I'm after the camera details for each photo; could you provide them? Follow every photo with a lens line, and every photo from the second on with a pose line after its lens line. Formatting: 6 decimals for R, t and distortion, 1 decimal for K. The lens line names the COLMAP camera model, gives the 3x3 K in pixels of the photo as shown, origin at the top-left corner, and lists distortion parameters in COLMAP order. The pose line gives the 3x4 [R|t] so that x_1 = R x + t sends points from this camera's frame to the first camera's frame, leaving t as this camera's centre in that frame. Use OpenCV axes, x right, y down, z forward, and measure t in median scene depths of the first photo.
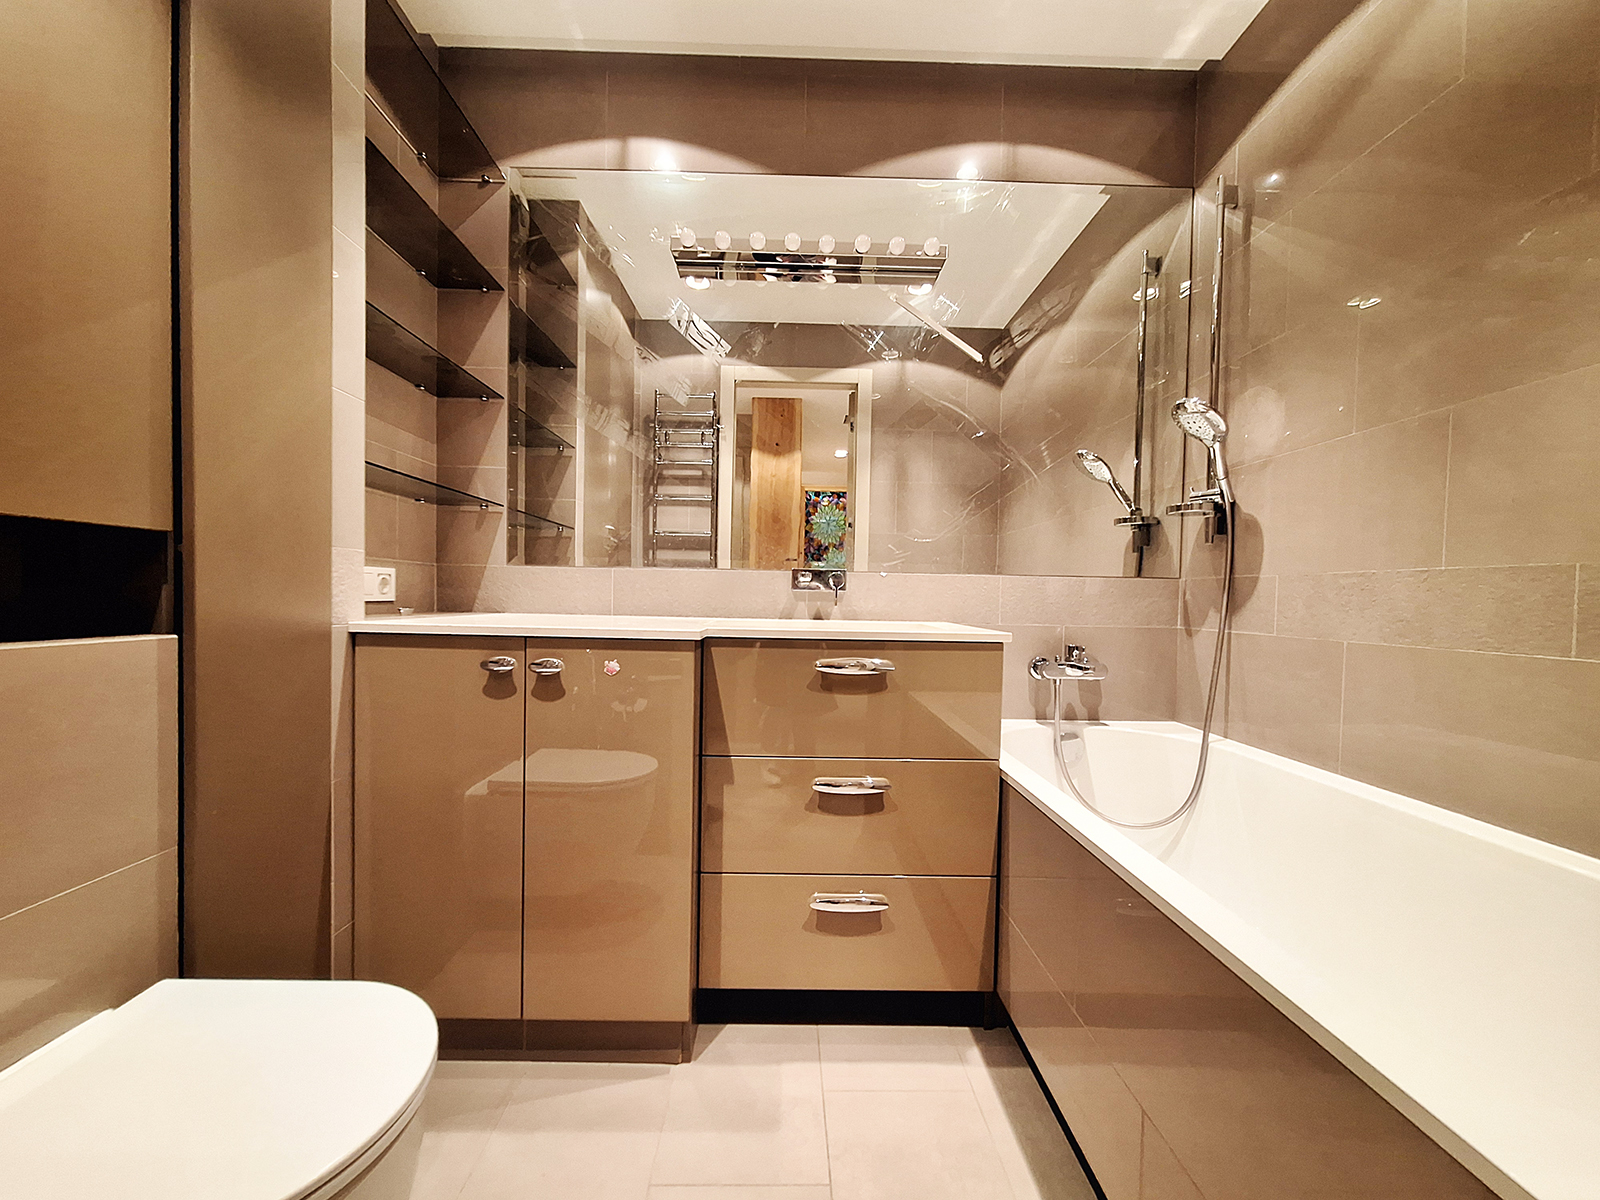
lens RADIAL K [[632.3, 0, 799.6], [0, 632.3, 604.3], [0, 0, 1]] dist [0.000147, 0.000018]
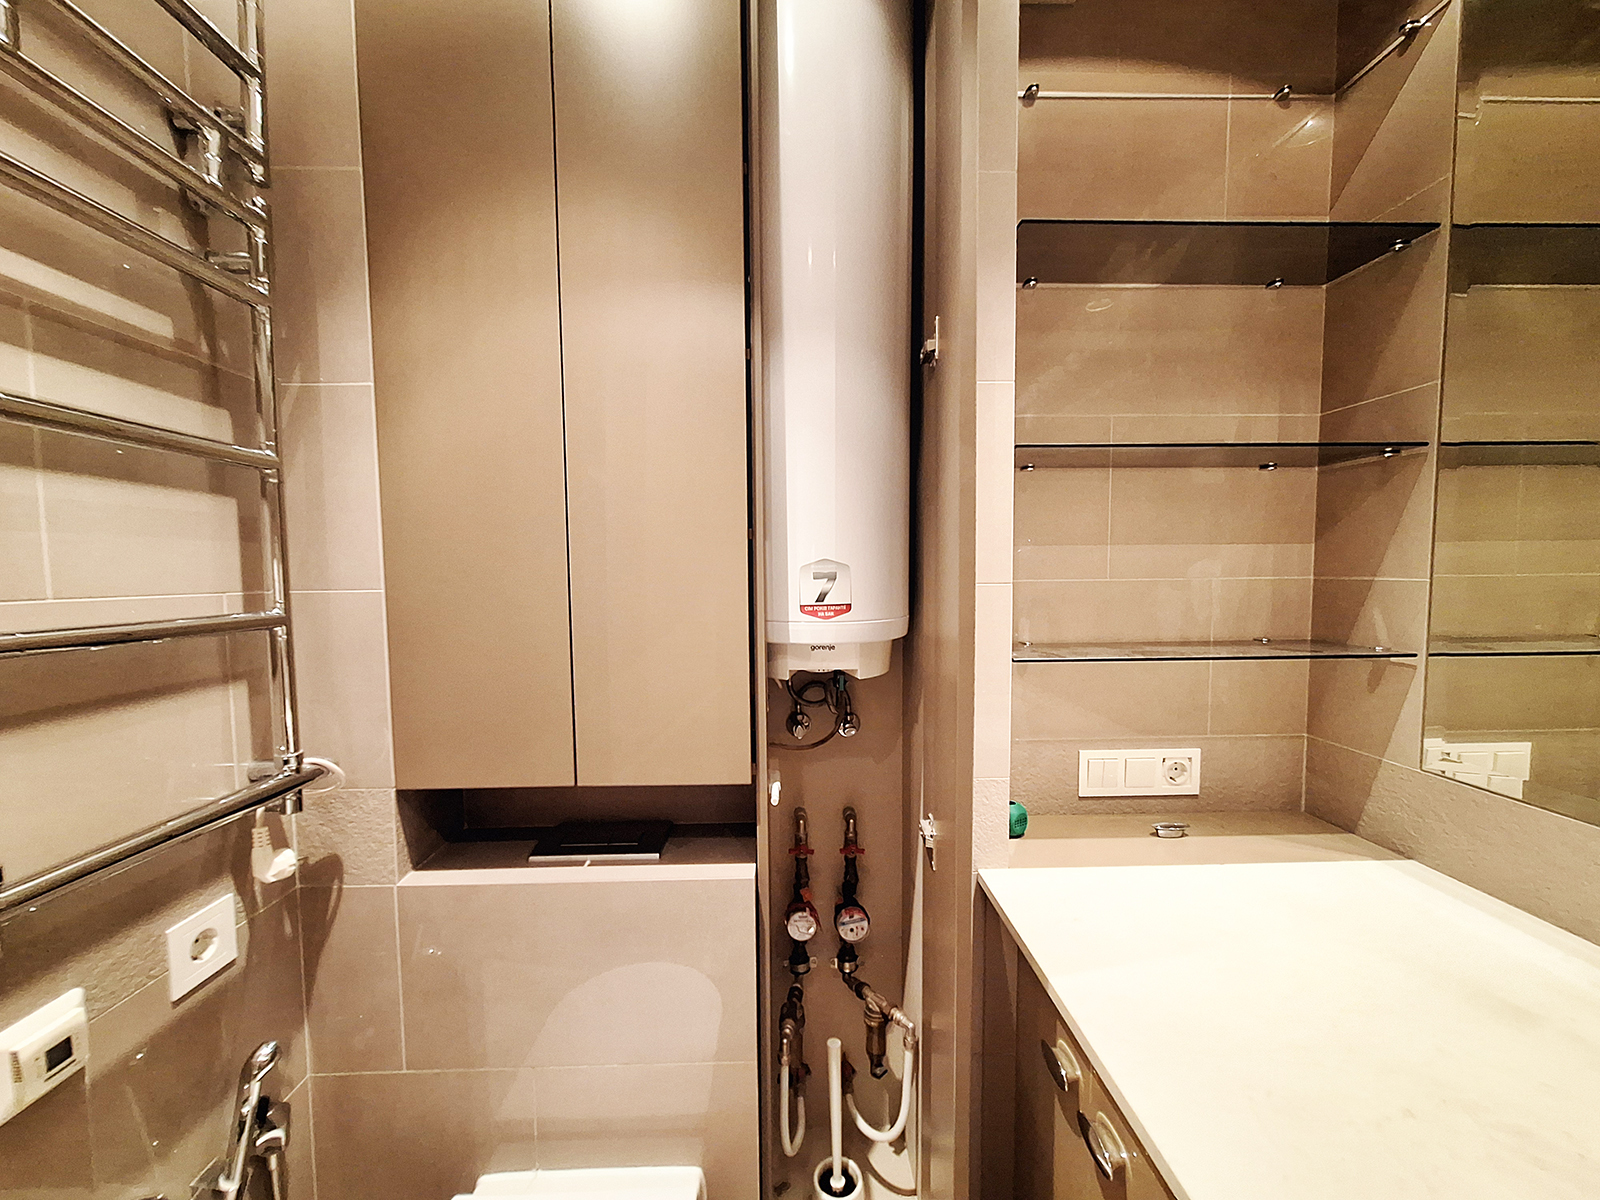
lens RADIAL K [[632.3, 0, 800.5], [0, 632.3, 608.0], [0, 0, 1]] dist [0.000147, 0.000018]
pose [[0.006925, 0.045470, -0.998942, 0.046181], [-0.002023, 0.998964, 0.045457, -0.236362], [0.999974, 0.001706, 0.007010, 0.536553]]
